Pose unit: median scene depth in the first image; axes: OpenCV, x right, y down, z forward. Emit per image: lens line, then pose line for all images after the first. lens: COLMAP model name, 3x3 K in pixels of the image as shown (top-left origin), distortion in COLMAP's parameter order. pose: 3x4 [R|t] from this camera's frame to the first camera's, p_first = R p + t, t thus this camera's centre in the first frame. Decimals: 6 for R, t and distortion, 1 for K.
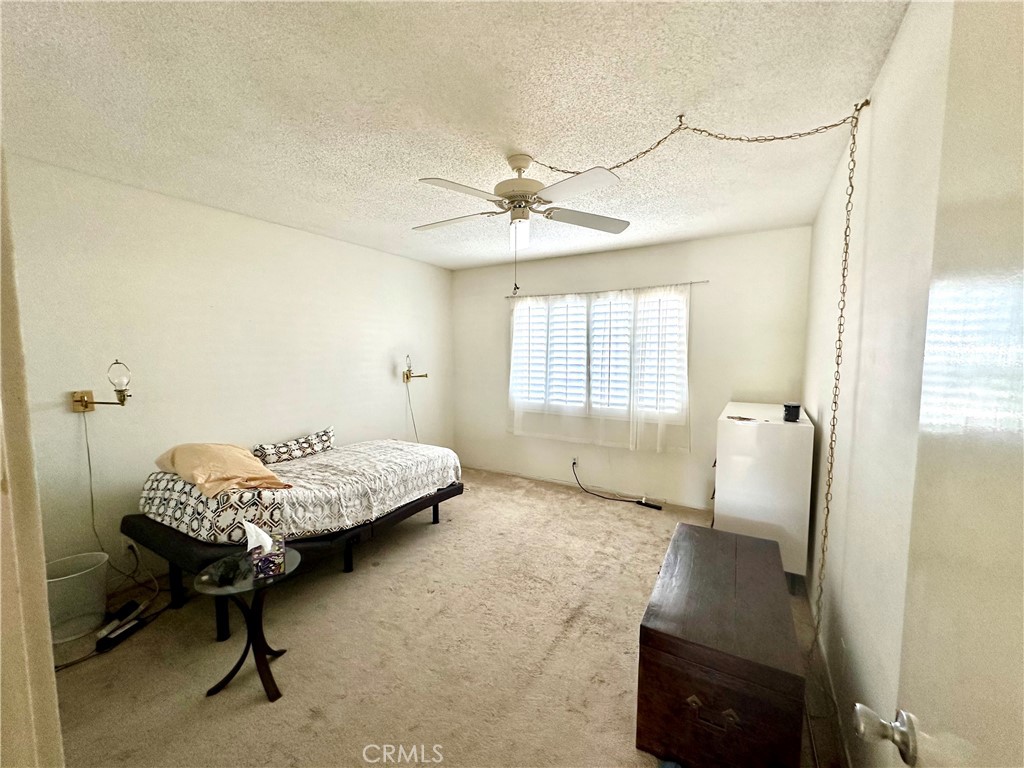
lens RADIAL K [[409.4, 0, 511.2], [0, 409.4, 382.0], [0, 0, 1]] dist [-0.002312, 0.001014]
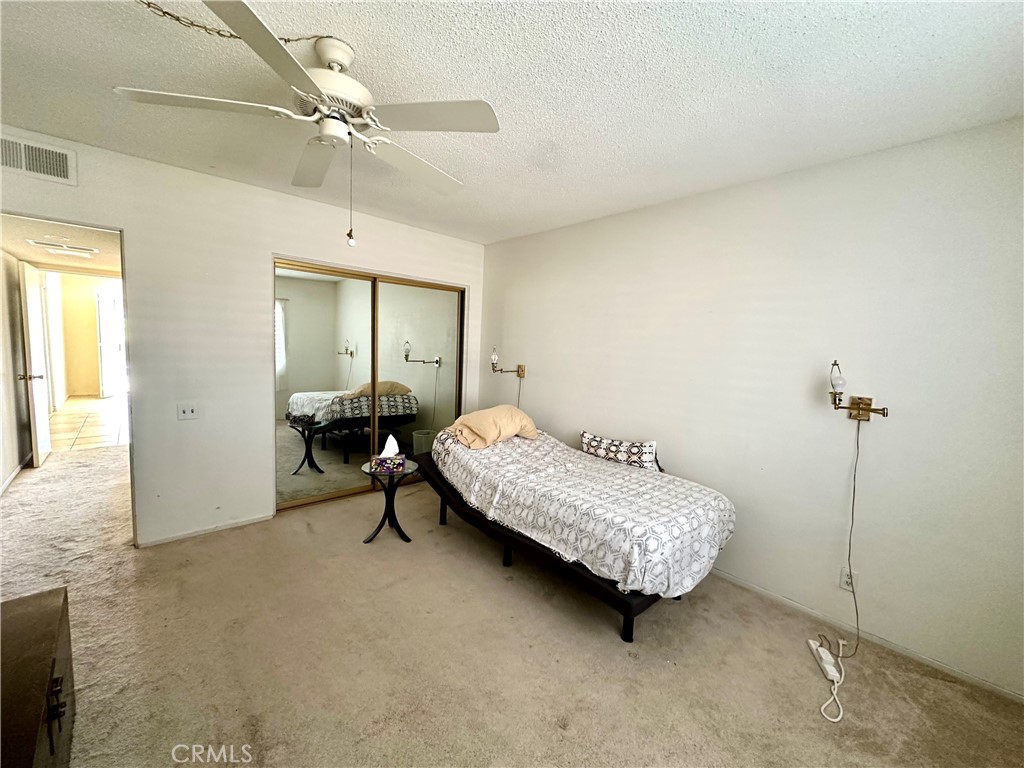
lens RADIAL K [[409.4, 0, 511.0], [0, 409.4, 384.3], [0, 0, 1]] dist [-0.002312, 0.001014]
pose [[-0.296803, 0.078644, -0.951695, 0.465522], [-0.115909, 0.986268, 0.117649, -0.074623], [0.947878, 0.145228, -0.283612, 1.141344]]
